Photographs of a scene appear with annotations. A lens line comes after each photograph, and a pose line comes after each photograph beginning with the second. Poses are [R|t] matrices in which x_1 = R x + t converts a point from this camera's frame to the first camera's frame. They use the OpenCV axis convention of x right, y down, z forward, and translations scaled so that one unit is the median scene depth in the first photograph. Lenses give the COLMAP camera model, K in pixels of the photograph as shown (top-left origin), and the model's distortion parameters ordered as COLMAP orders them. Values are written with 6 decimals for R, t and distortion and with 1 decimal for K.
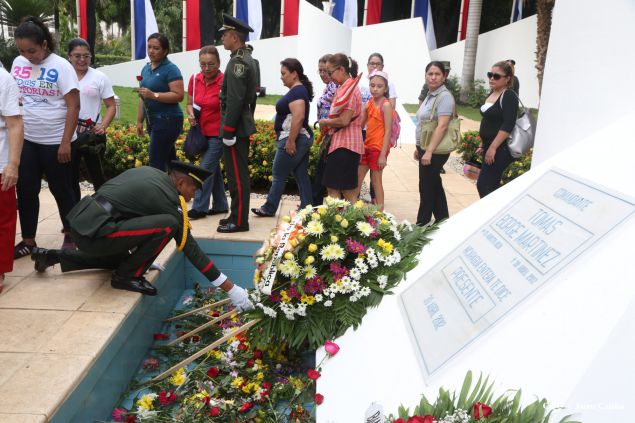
lens RADIAL K [[593.4, 0, 317.5], [0, 593.4, 211.5], [0, 0, 1]] dist [-0.000435, 0.000979]
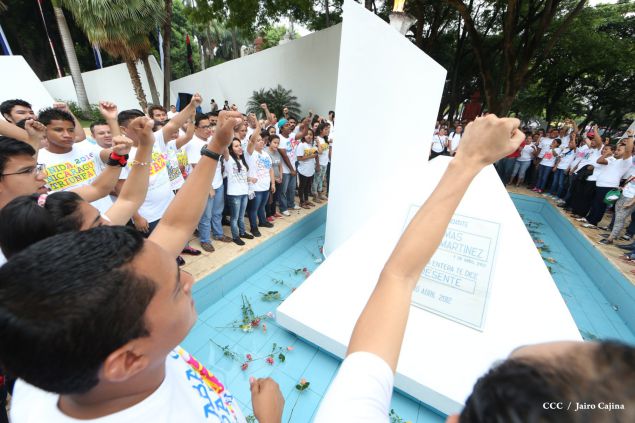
lens RADIAL K [[249.3, 0, 319.2], [0, 249.3, 211.5], [0, 0, 1]] dist [-0.007226, 0.000832]
pose [[0.494434, -0.349073, 0.796042, -0.583830], [0.166411, 0.936891, 0.307476, -0.430578], [-0.853137, -0.019556, 0.521321, 0.896217]]
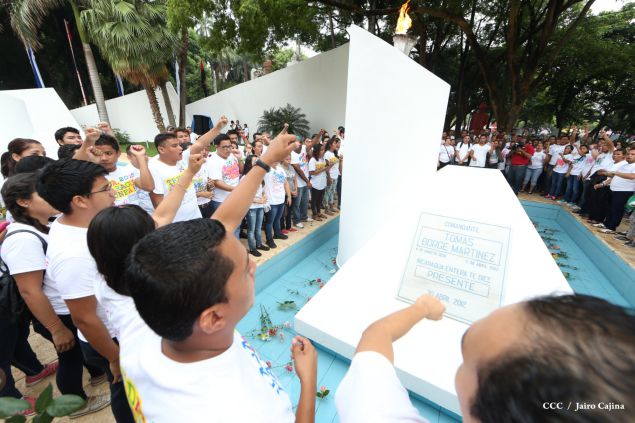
lens RADIAL K [[249.3, 0, 319.2], [0, 249.3, 211.5], [0, 0, 1]] dist [-0.007226, 0.000832]
pose [[0.517269, -0.316689, 0.795073, -0.642766], [0.200252, 0.948014, 0.247324, -0.434592], [-0.832065, 0.031282, 0.553796, 0.884141]]
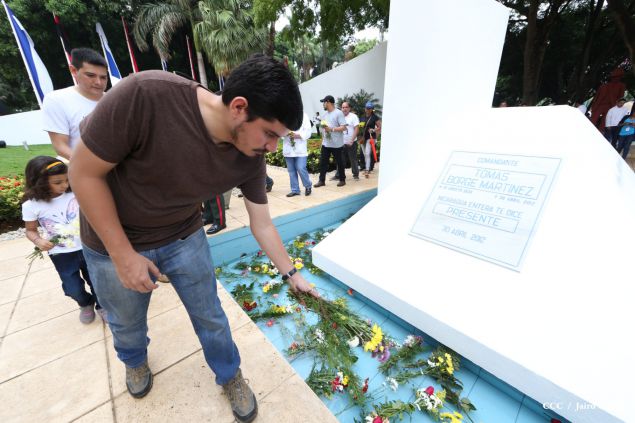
lens RADIAL K [[251.6, 0, 317.5], [0, 251.6, 211.5], [0, 0, 1]] dist [-0.010584, 0.000287]
pose [[0.753794, -0.279003, 0.594938, -0.604904], [0.202482, 0.959952, 0.193633, -0.146990], [-0.625136, -0.025495, 0.780099, 0.676864]]
